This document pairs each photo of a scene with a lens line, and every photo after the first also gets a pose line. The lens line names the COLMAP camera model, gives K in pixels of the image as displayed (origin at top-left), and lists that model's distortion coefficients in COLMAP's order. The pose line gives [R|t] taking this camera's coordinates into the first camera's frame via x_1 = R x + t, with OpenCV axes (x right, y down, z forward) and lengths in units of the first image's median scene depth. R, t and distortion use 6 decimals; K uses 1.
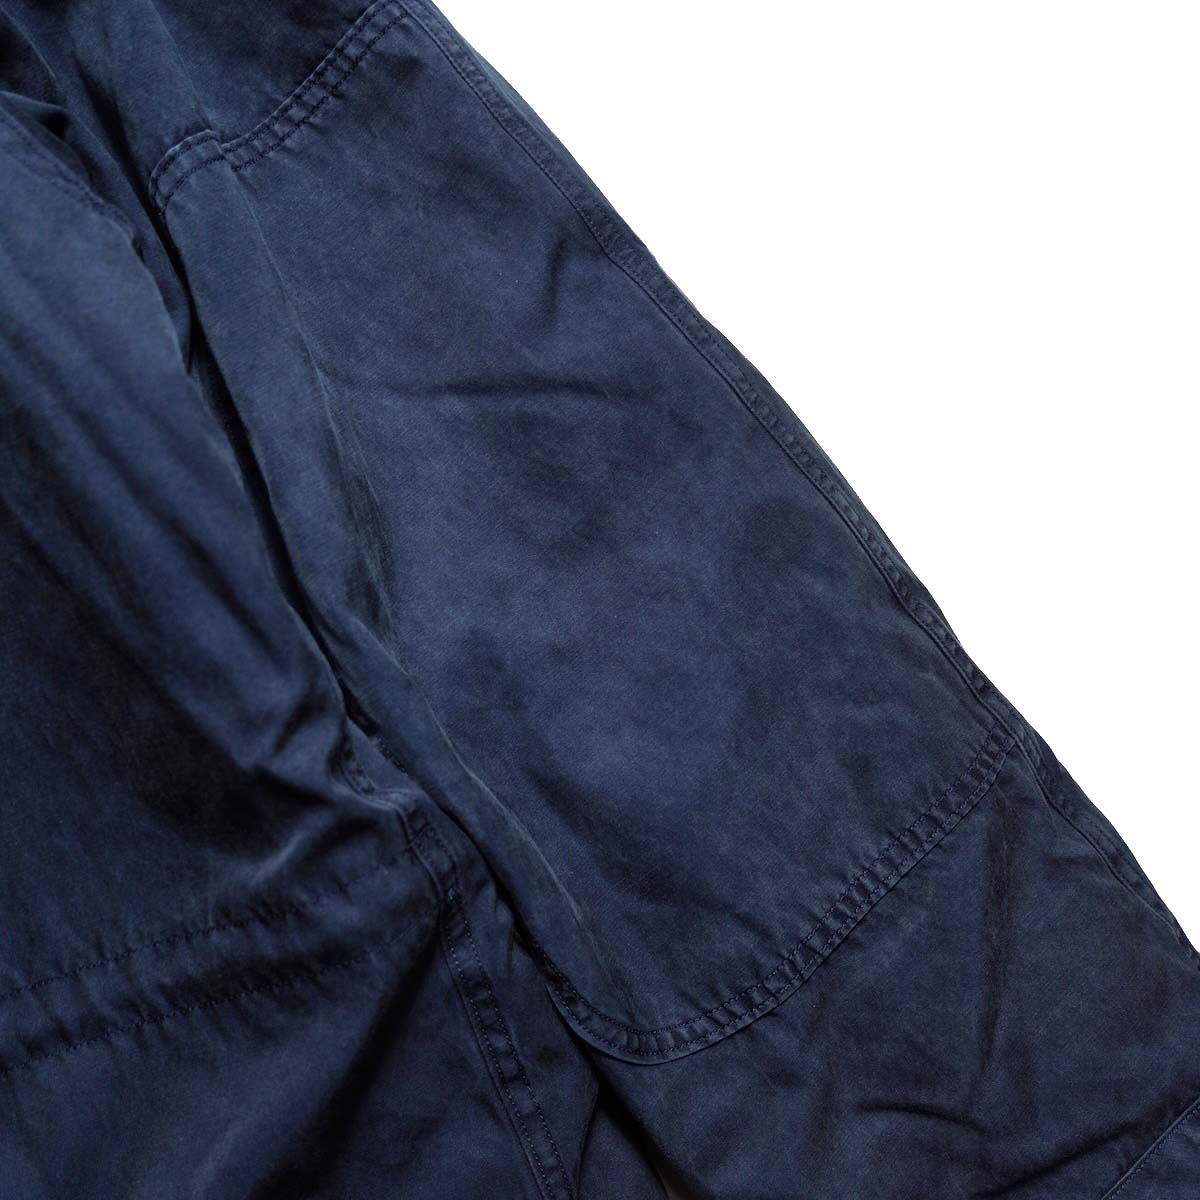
lens RADIAL K [[1435.7, 0, 600.0], [0, 1435.7, 600.0], [0, 0, 1]] dist [0.006818, -0.008159]
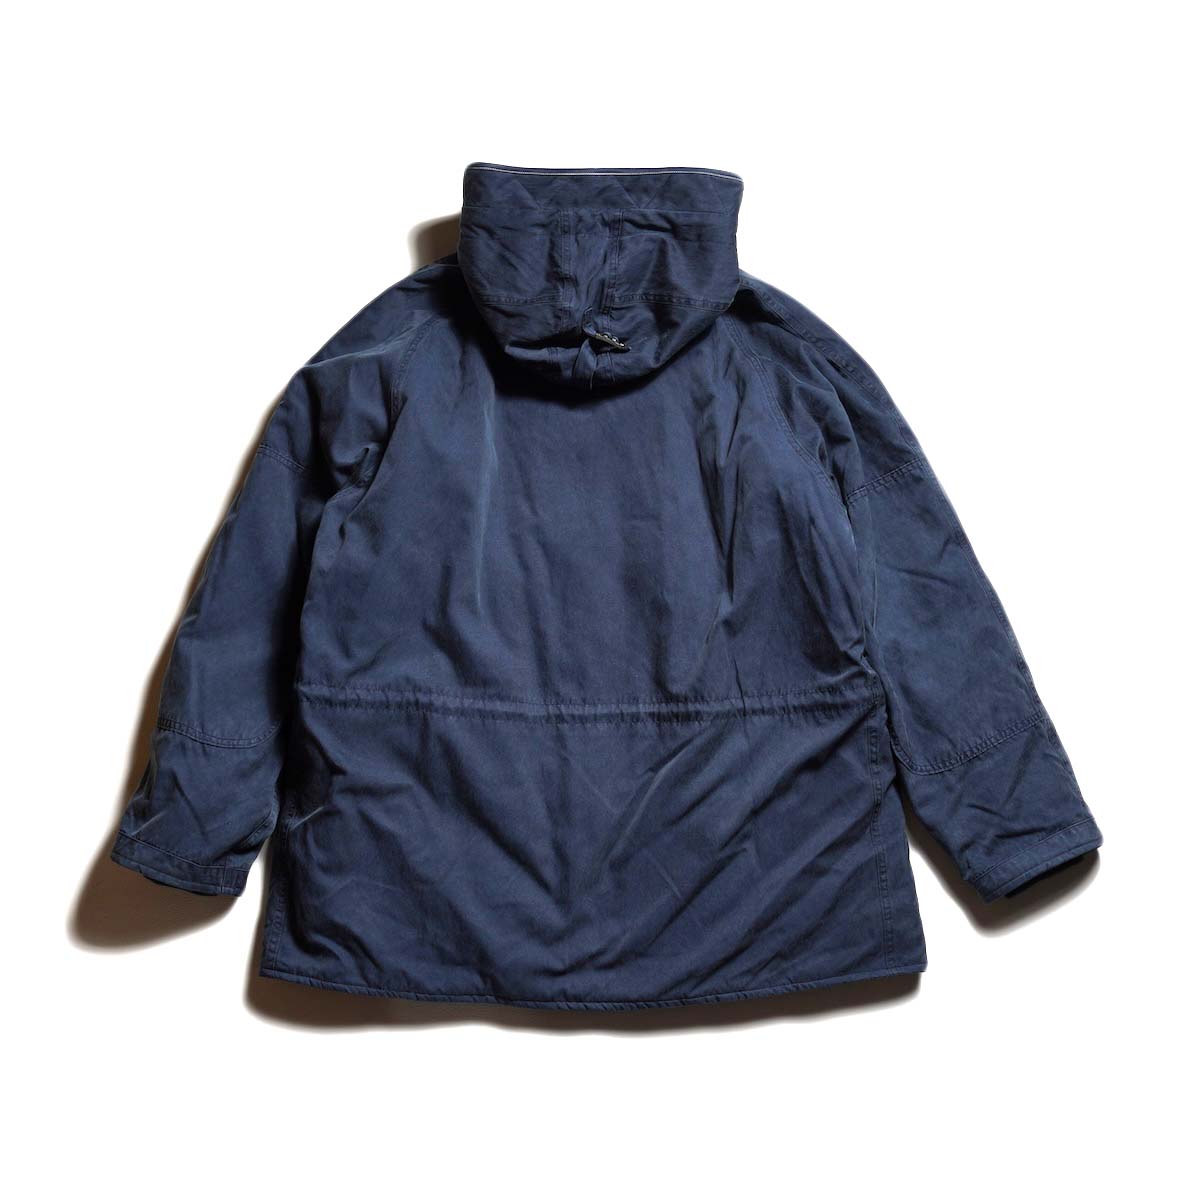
lens RADIAL K [[1503.9, 0, 583.2], [0, 1503.9, 636.2], [0, 0, 1]] dist [-0.022711, -0.019619]
pose [[0.952353, 0.268765, -0.144182, -0.284357], [-0.280116, 0.957772, -0.064875, 0.460918], [0.120658, 0.102172, 0.987422, -2.678042]]
